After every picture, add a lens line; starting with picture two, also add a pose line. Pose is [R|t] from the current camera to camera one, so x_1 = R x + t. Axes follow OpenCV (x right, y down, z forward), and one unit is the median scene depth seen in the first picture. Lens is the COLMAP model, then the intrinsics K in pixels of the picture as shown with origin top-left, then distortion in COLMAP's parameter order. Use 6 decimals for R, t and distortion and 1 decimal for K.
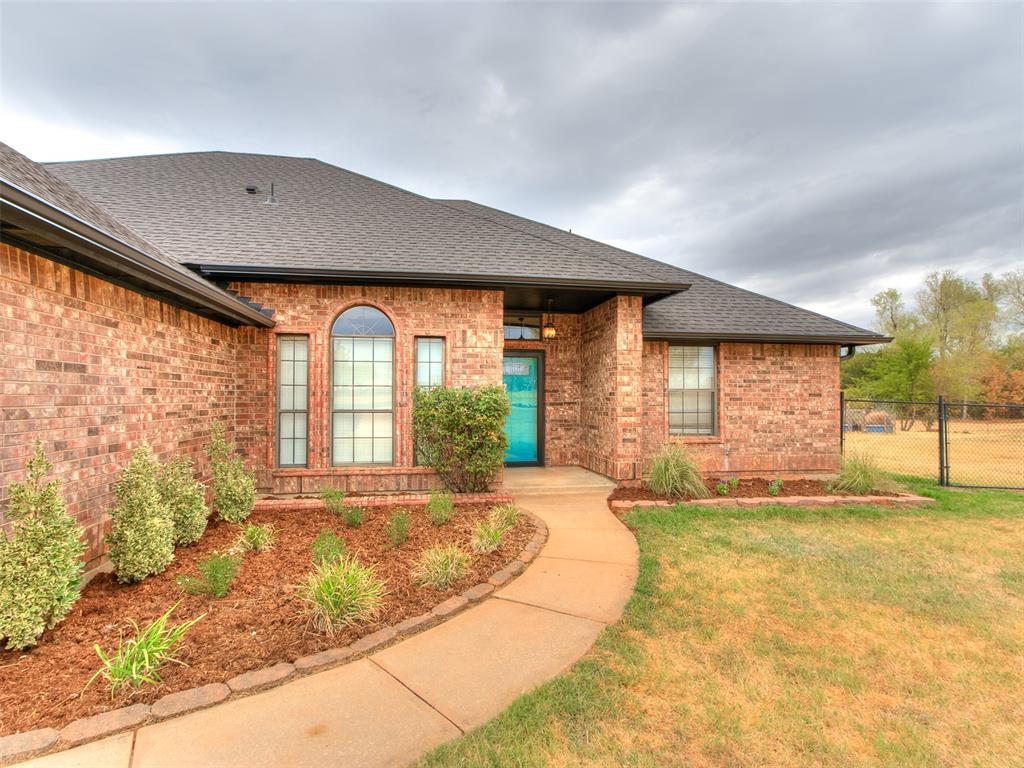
lens RADIAL K [[516.6, 0, 492.3], [0, 516.6, 397.0], [0, 0, 1]] dist [0.001990, 0.000435]
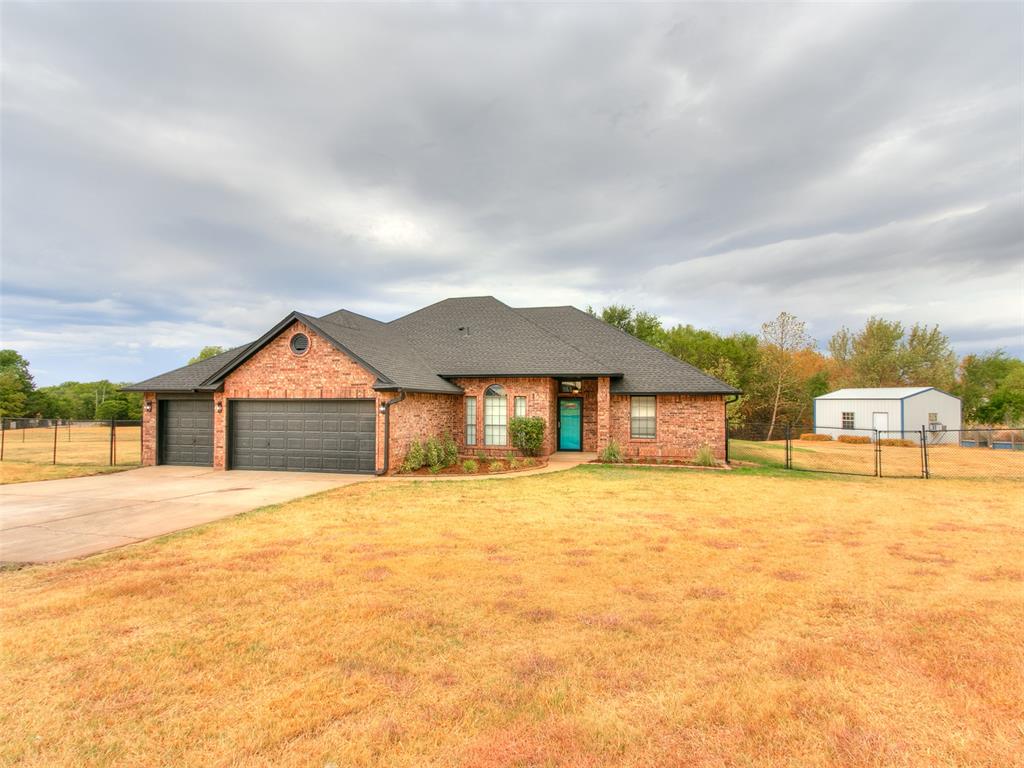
lens RADIAL K [[516.6, 0, 492.3], [0, 516.6, 397.0], [0, 0, 1]] dist [0.001990, 0.000435]
pose [[0.919312, -0.004834, -0.393501, 0.758918], [0.000464, 0.999937, -0.011201, -0.086115], [0.393530, 0.010115, 0.919256, -1.406762]]
